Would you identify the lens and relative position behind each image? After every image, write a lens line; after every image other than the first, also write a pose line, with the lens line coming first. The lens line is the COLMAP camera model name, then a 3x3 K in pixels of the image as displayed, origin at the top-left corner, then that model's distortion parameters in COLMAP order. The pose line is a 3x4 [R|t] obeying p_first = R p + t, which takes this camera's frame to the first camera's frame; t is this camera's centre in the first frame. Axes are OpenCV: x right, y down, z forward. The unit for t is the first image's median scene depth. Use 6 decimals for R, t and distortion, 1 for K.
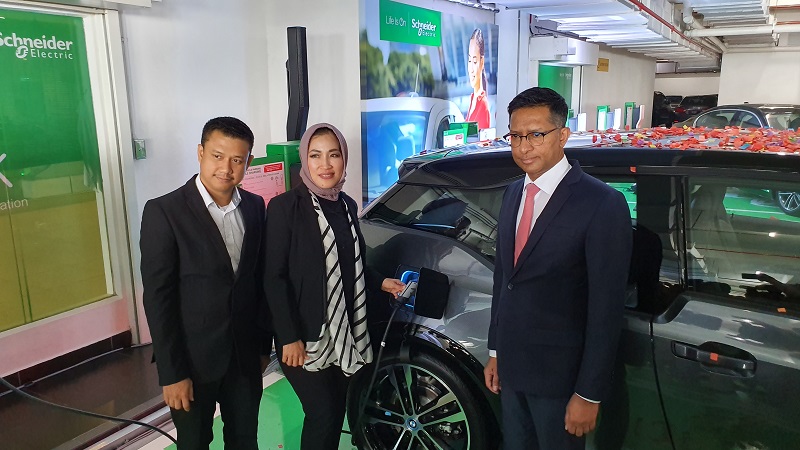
lens RADIAL K [[648.1, 0, 399.1], [0, 648.1, 227.1], [0, 0, 1]] dist [0.001907, 0.000799]
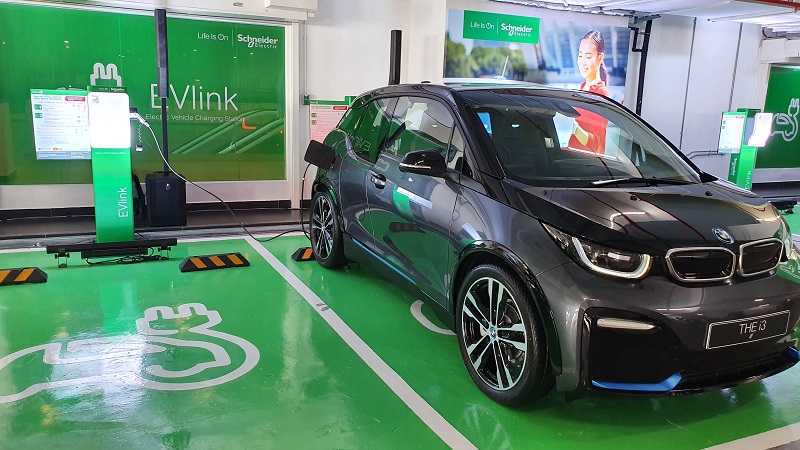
lens RADIAL K [[648.1, 0, 401.0], [0, 648.1, 224.7], [0, 0, 1]] dist [0.001907, 0.000799]
pose [[0.827341, 0.144191, -0.542877, 0.657249], [-0.155289, 0.987536, 0.025636, 0.106667], [0.539807, 0.063093, 0.839421, -0.269834]]
